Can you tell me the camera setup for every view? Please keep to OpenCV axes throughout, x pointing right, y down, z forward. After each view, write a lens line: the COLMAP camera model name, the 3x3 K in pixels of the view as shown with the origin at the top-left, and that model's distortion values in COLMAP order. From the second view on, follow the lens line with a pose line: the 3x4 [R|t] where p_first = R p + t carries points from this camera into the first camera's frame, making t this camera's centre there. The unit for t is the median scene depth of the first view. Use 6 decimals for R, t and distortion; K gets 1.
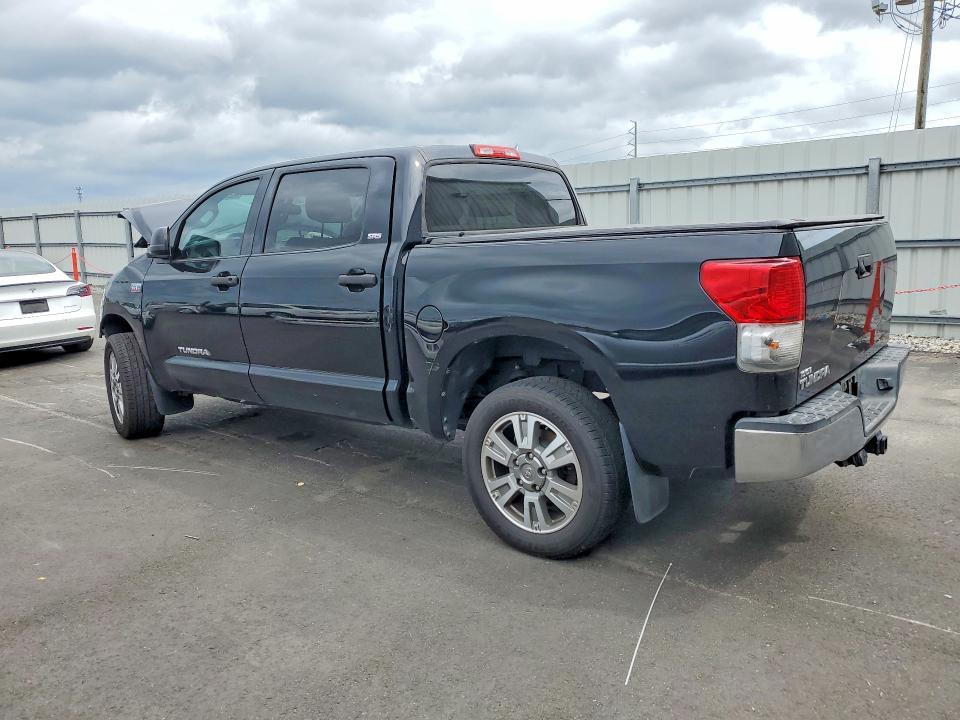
lens RADIAL K [[760.6, 0, 480.0], [0, 760.6, 360.0], [0, 0, 1]] dist [0.004585, 0.000243]
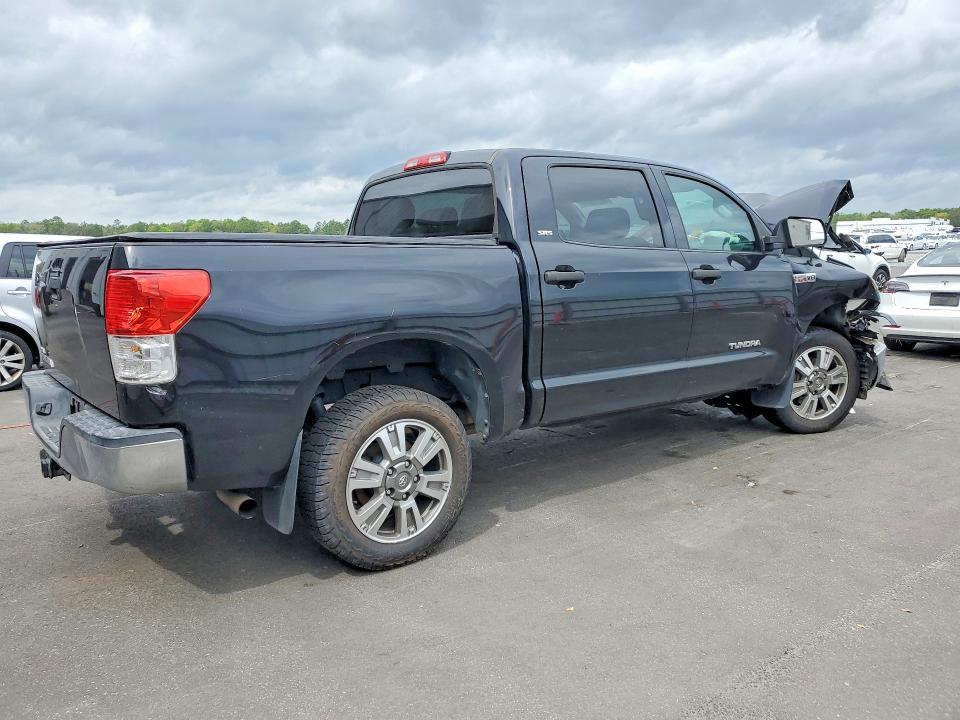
lens RADIAL K [[760.6, 0, 480.0], [0, 760.6, 360.0], [0, 0, 1]] dist [0.004585, 0.000243]
pose [[-0.241732, 0.179607, -0.953576, 1.037890], [-0.144796, 0.965041, 0.218472, -0.255822], [0.959479, 0.190886, -0.207275, 1.359717]]
